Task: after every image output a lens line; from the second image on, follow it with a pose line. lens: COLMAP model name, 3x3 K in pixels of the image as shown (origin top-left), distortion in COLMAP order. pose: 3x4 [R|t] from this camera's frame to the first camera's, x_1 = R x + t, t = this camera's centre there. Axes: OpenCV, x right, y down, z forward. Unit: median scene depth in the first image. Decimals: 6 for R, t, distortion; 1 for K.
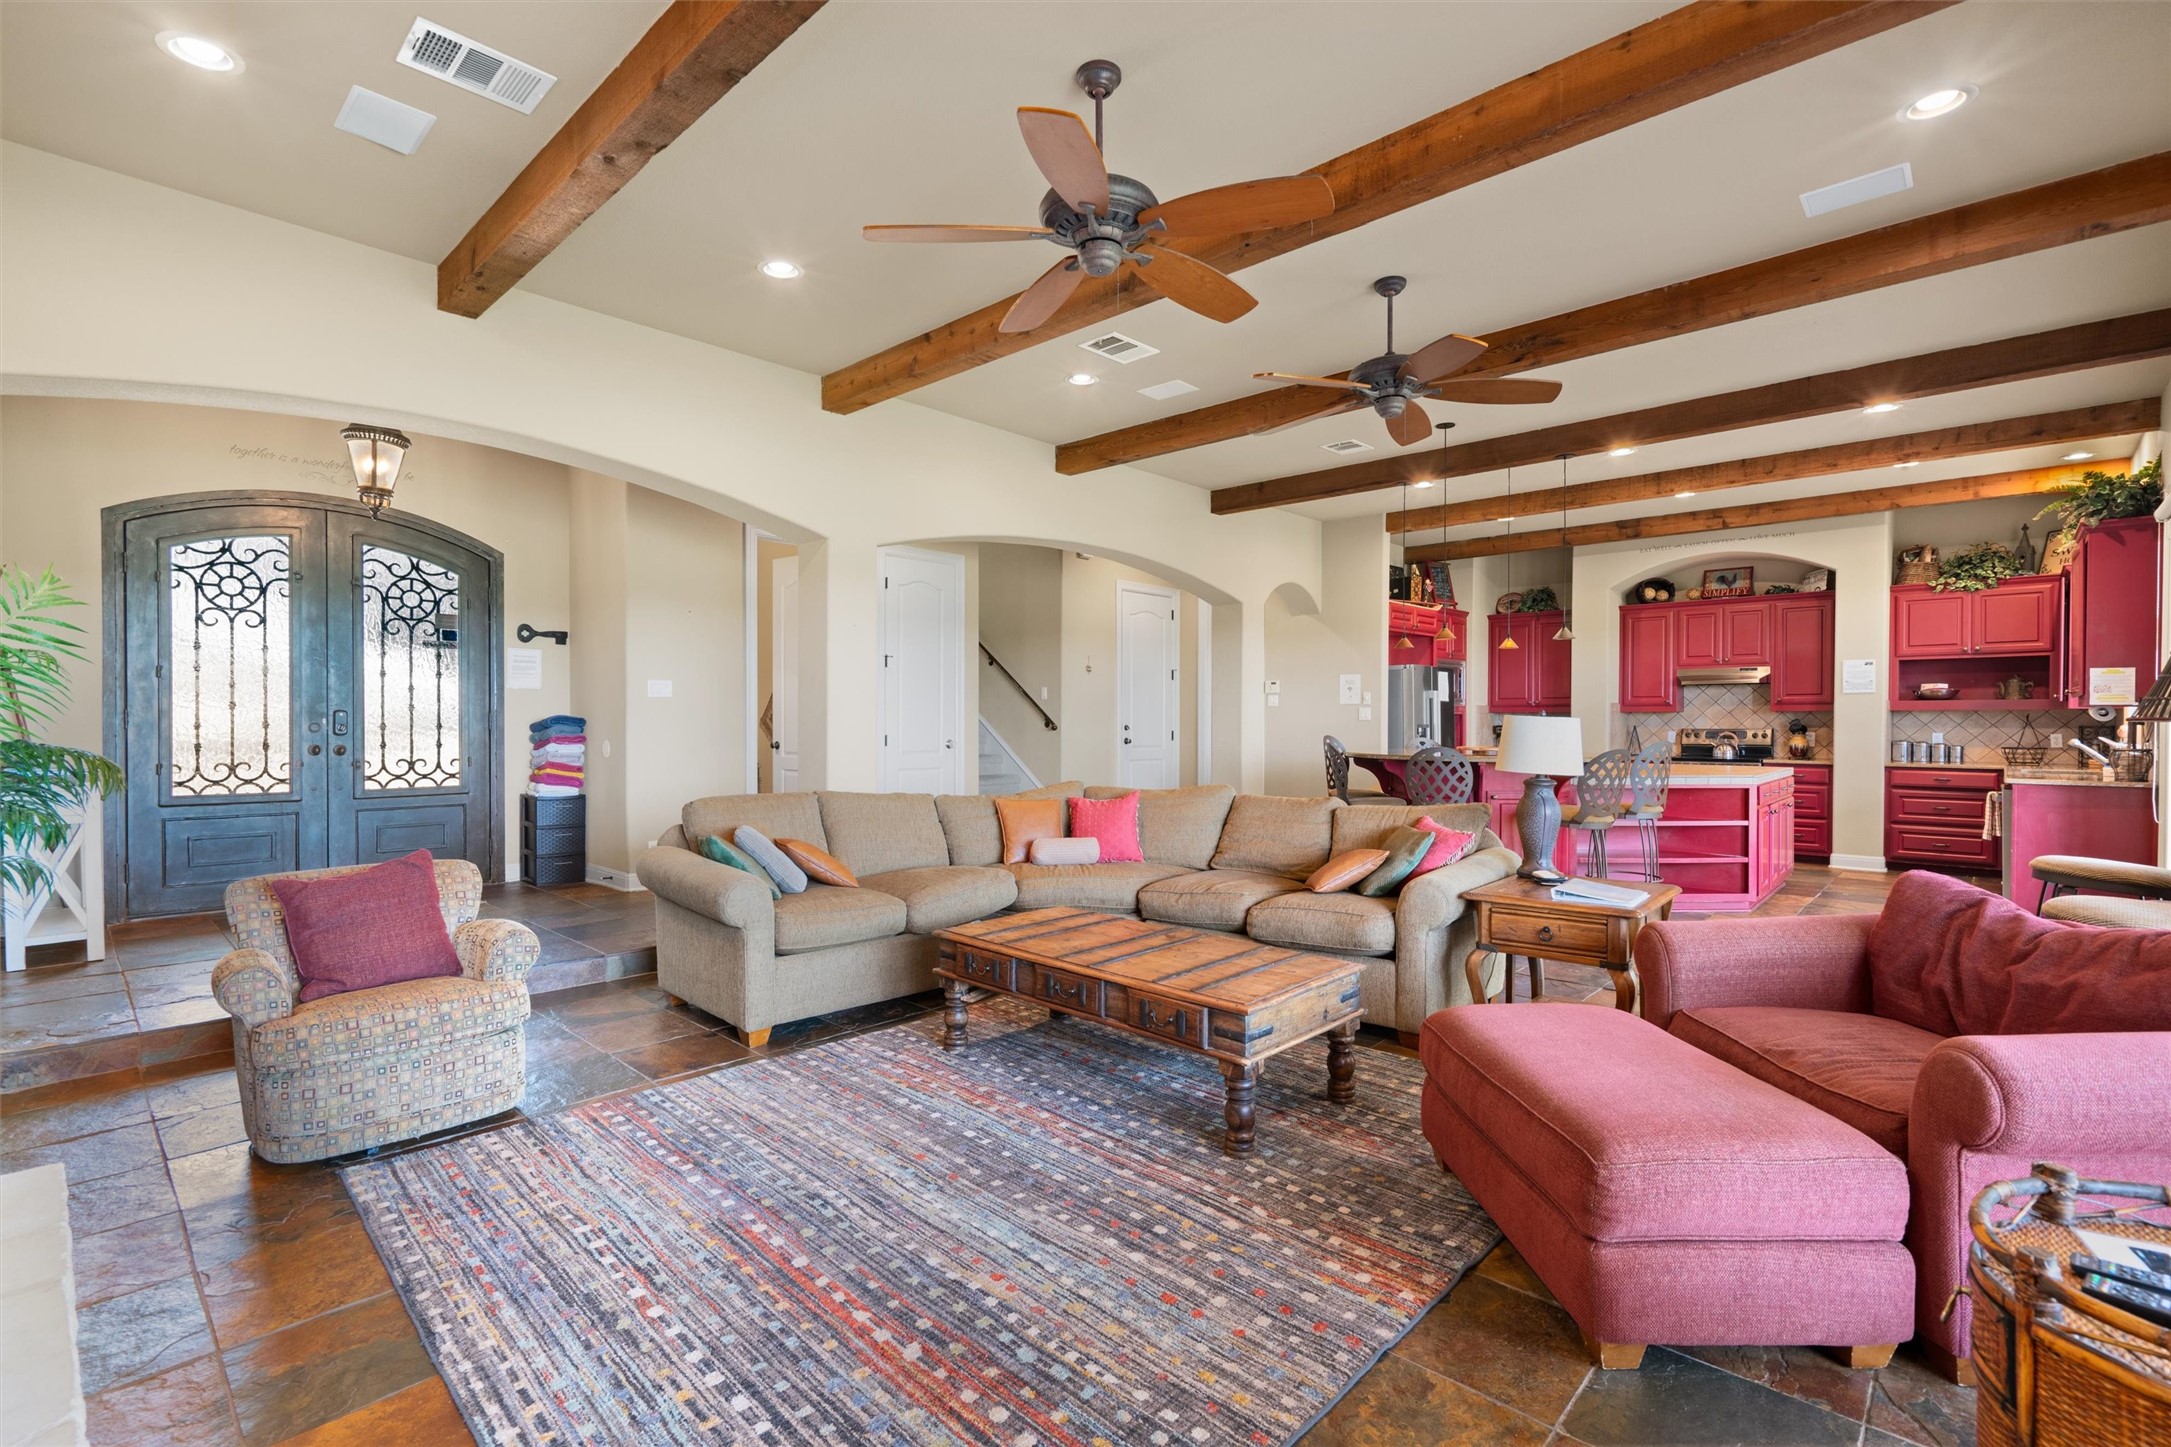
lens RADIAL K [[991.4, 0, 1084.6], [0, 991.4, 725.2], [0, 0, 1]] dist [-0.002868, -0.000308]
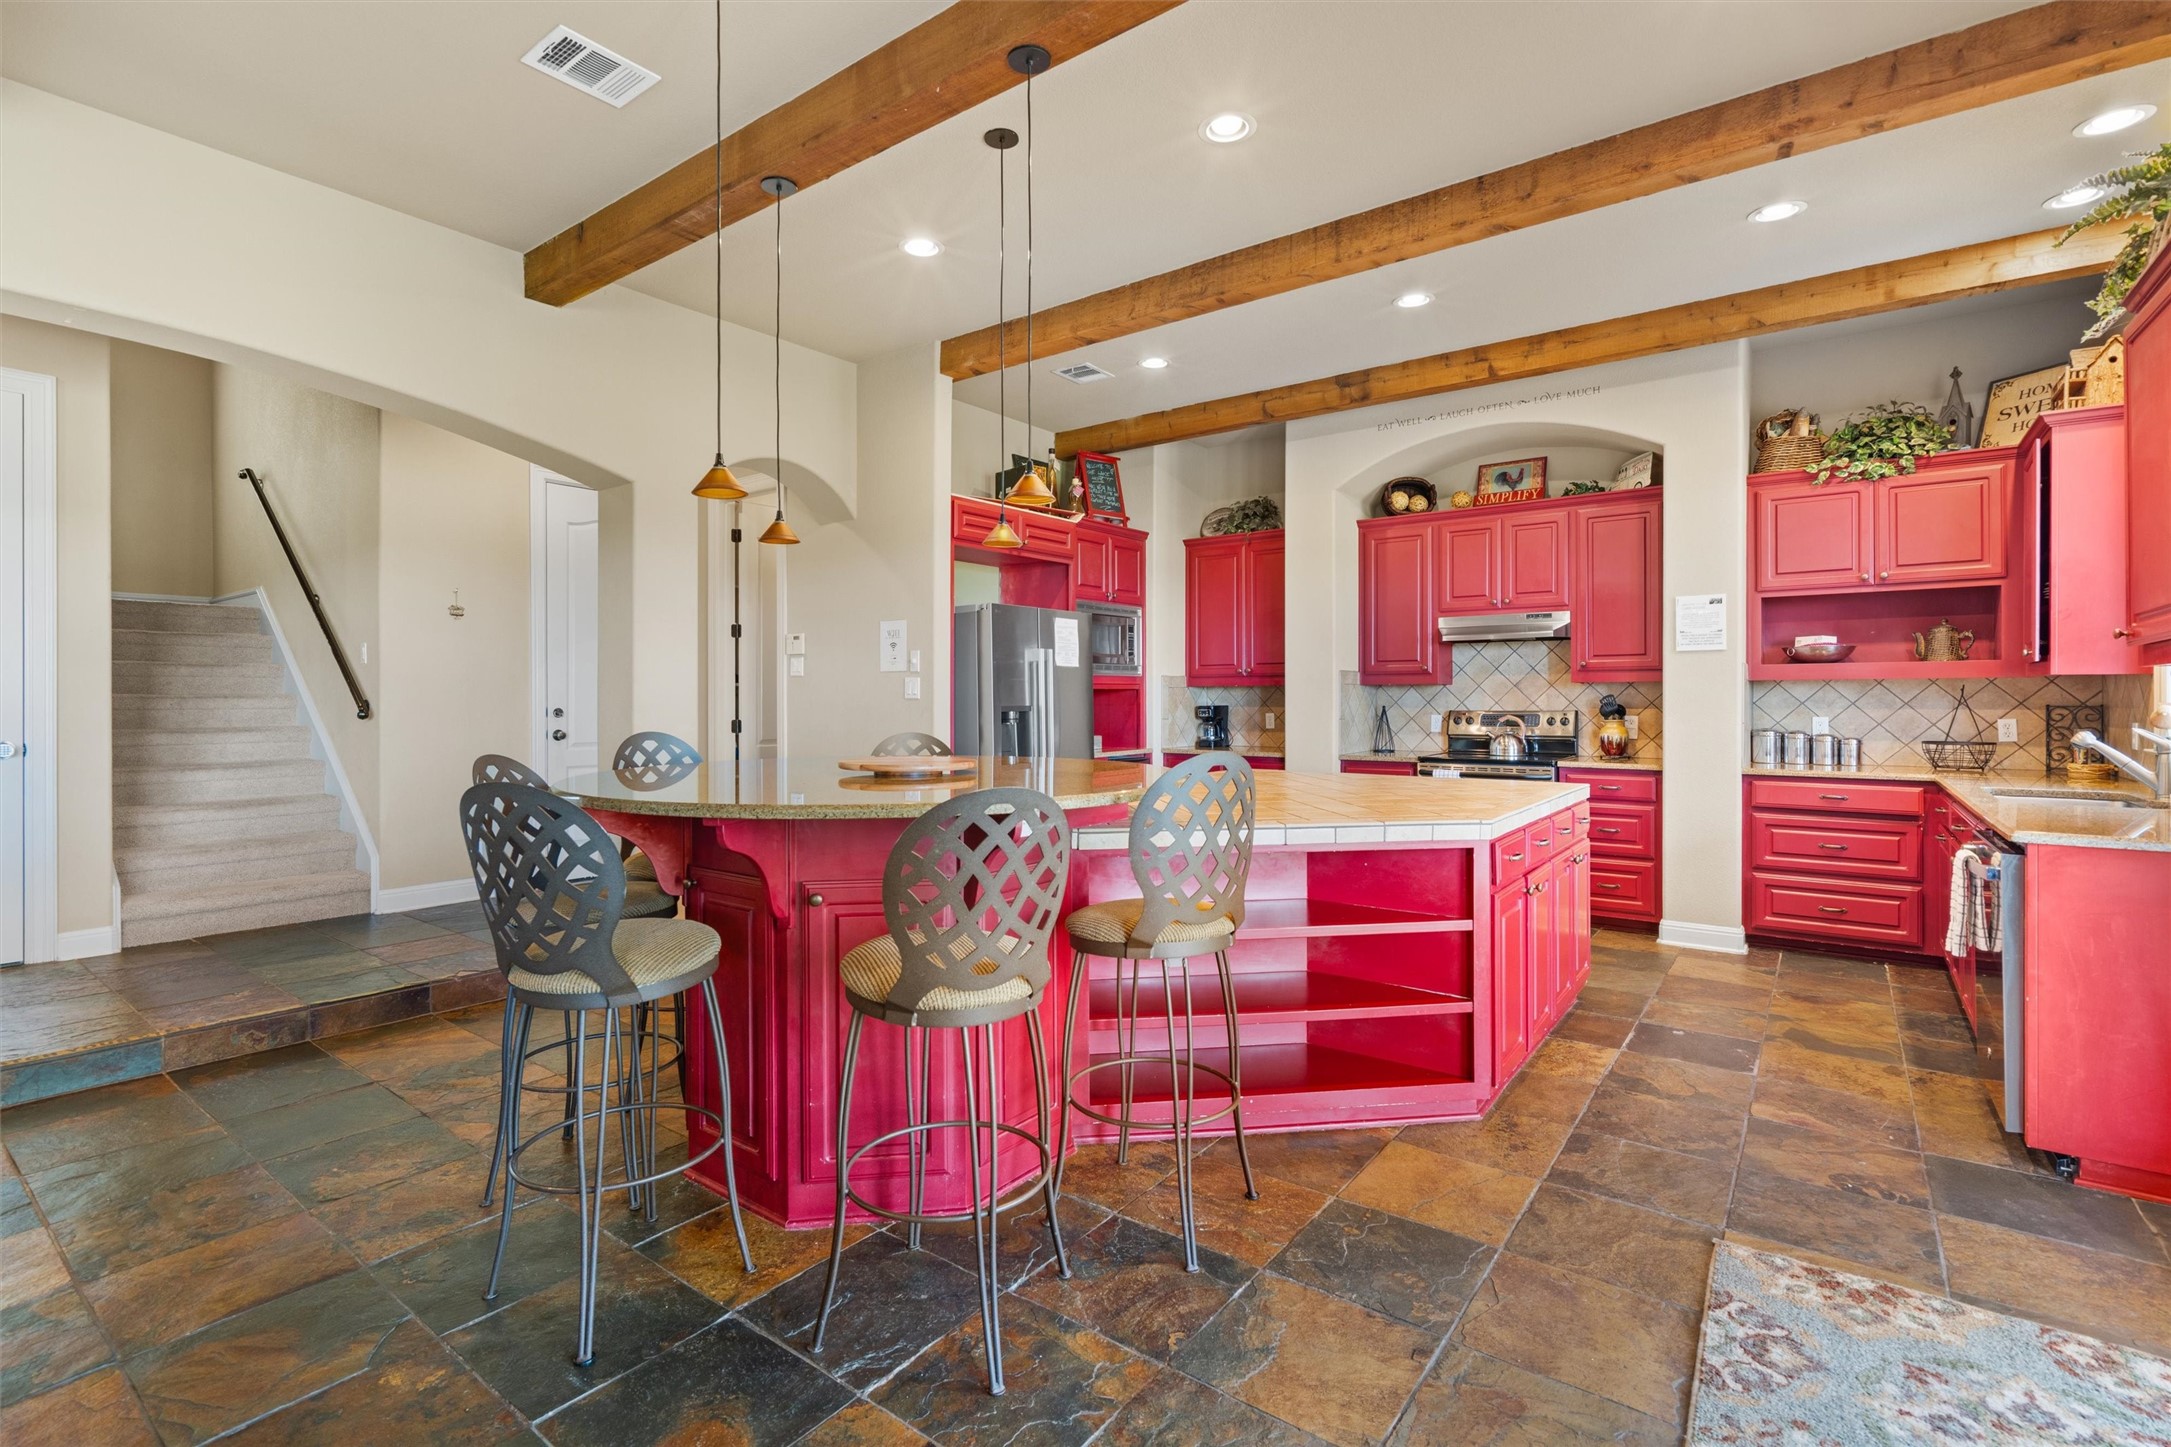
lens RADIAL K [[991.4, 0, 1100.5], [0, 991.4, 693.6], [0, 0, 1]] dist [-0.002868, -0.000308]
pose [[0.993570, -0.002629, 0.113189, 0.346061], [0.003694, 0.999951, -0.009202, -0.002606], [-0.113159, 0.009561, 0.993531, 0.436585]]
